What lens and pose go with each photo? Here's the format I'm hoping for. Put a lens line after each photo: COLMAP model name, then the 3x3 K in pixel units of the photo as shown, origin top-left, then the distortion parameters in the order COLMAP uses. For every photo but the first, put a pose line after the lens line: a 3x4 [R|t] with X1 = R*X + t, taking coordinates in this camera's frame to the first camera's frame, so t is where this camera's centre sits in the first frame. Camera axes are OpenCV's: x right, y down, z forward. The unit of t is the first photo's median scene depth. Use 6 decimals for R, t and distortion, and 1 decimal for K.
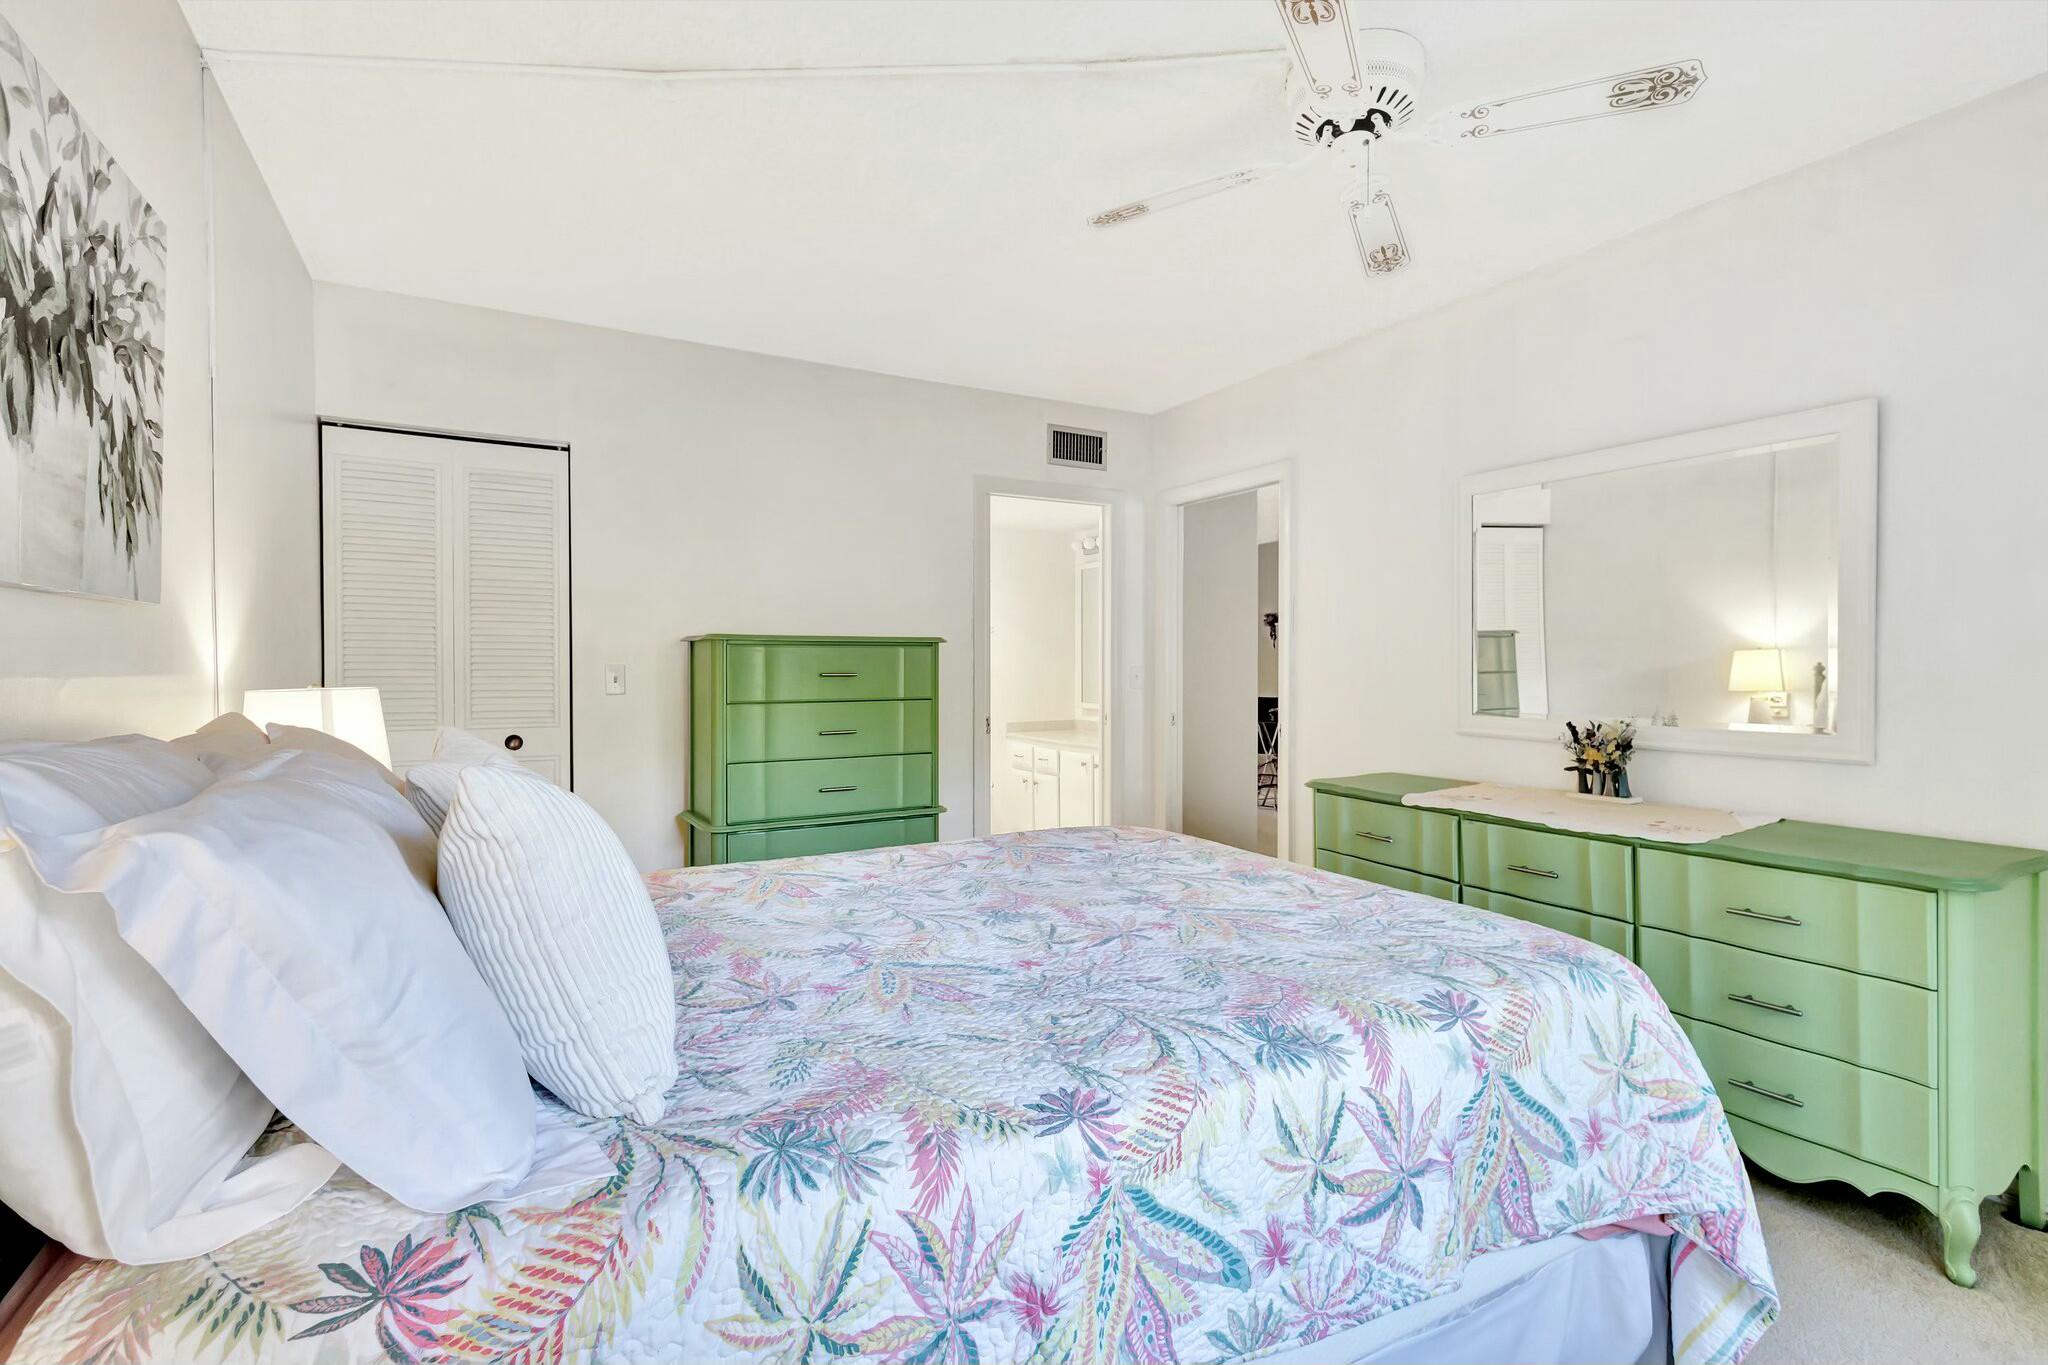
lens RADIAL K [[944.5, 0, 1027.8], [0, 944.5, 673.4], [0, 0, 1]] dist [0.002964, -0.000167]
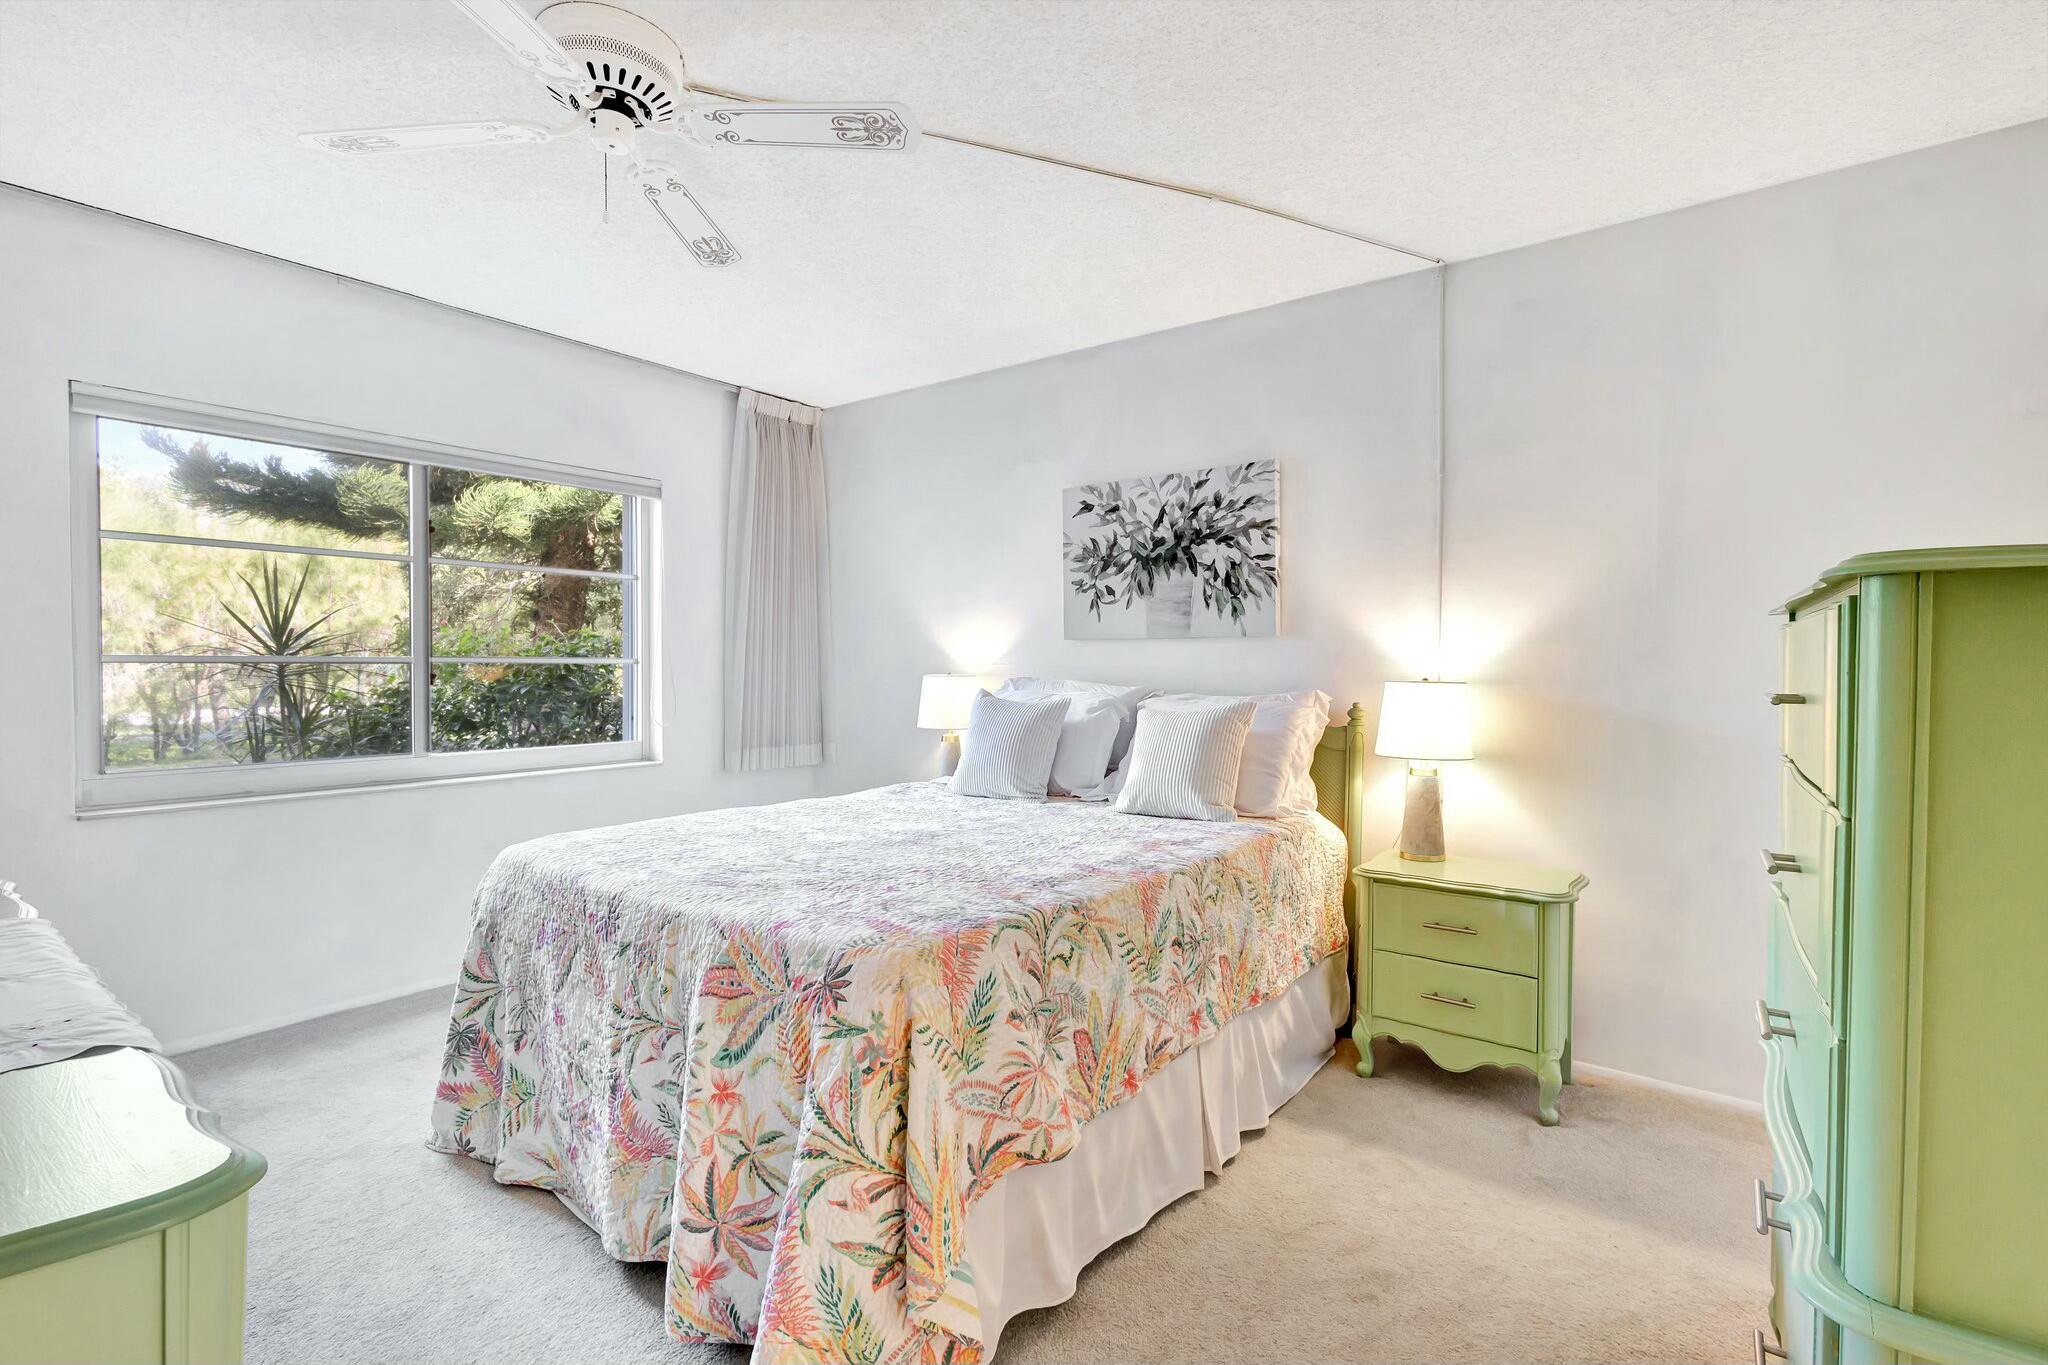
lens RADIAL K [[944.5, 0, 1027.8], [0, 944.5, 673.4], [0, 0, 1]] dist [0.002964, -0.000167]
pose [[-0.917548, 0.003089, -0.397613, 0.529495], [-0.005255, 0.999788, 0.019894, -0.030566], [0.397590, 0.020343, -0.917337, 3.189794]]
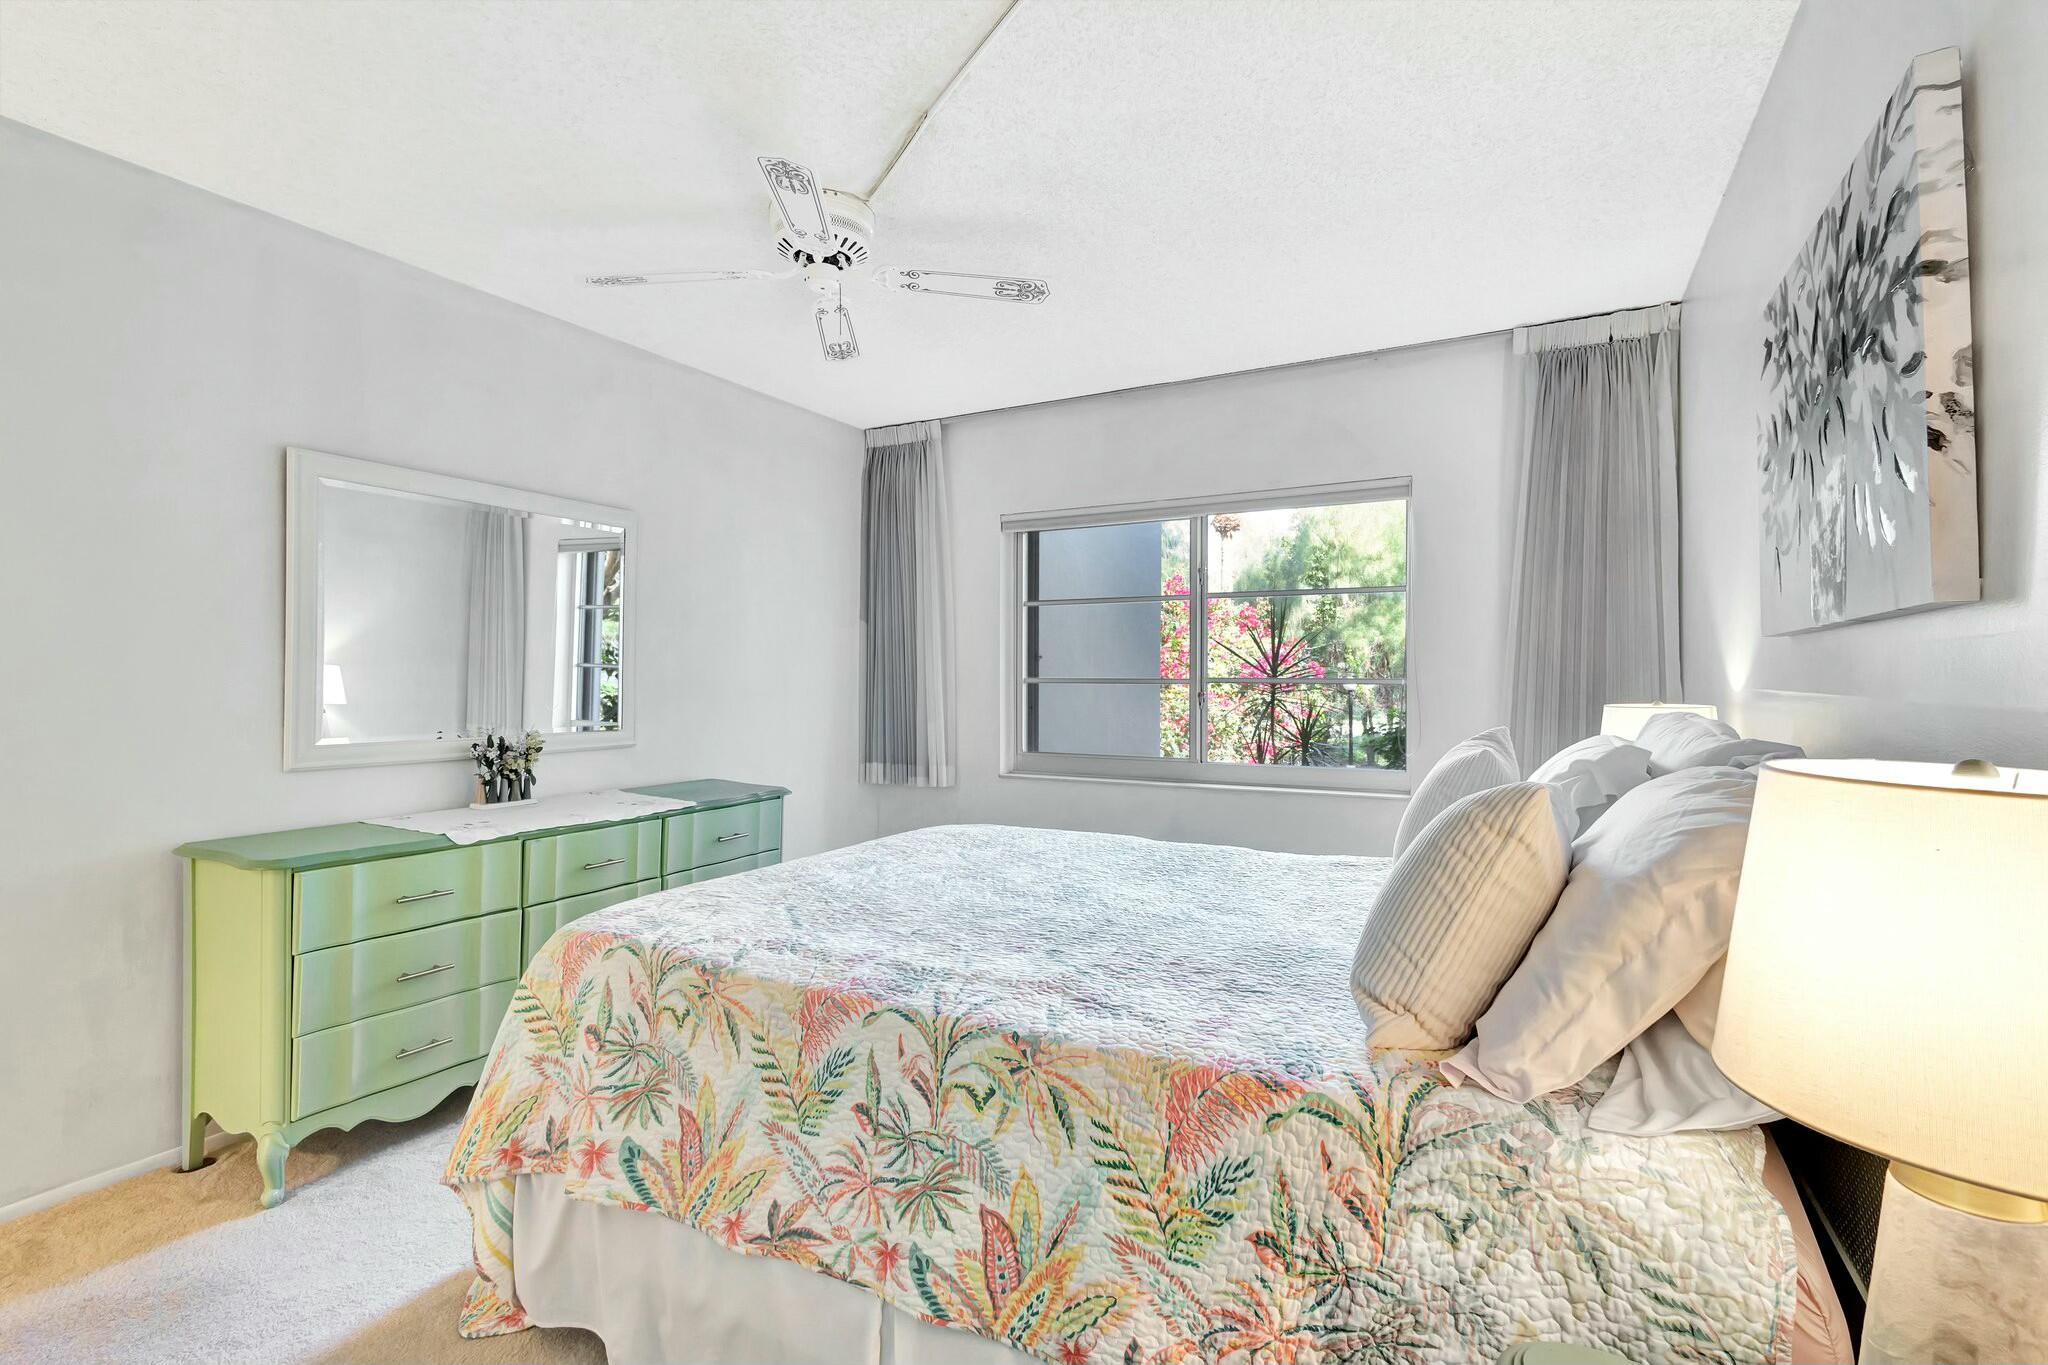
lens RADIAL K [[944.5, 0, 1027.8], [0, 944.5, 673.4], [0, 0, 1]] dist [0.002964, -0.000167]
pose [[-0.530149, 0.007731, 0.847869, -1.335449], [0.008381, 0.999957, -0.003878, -0.025953], [-0.847863, 0.005050, -0.530191, 2.229363]]
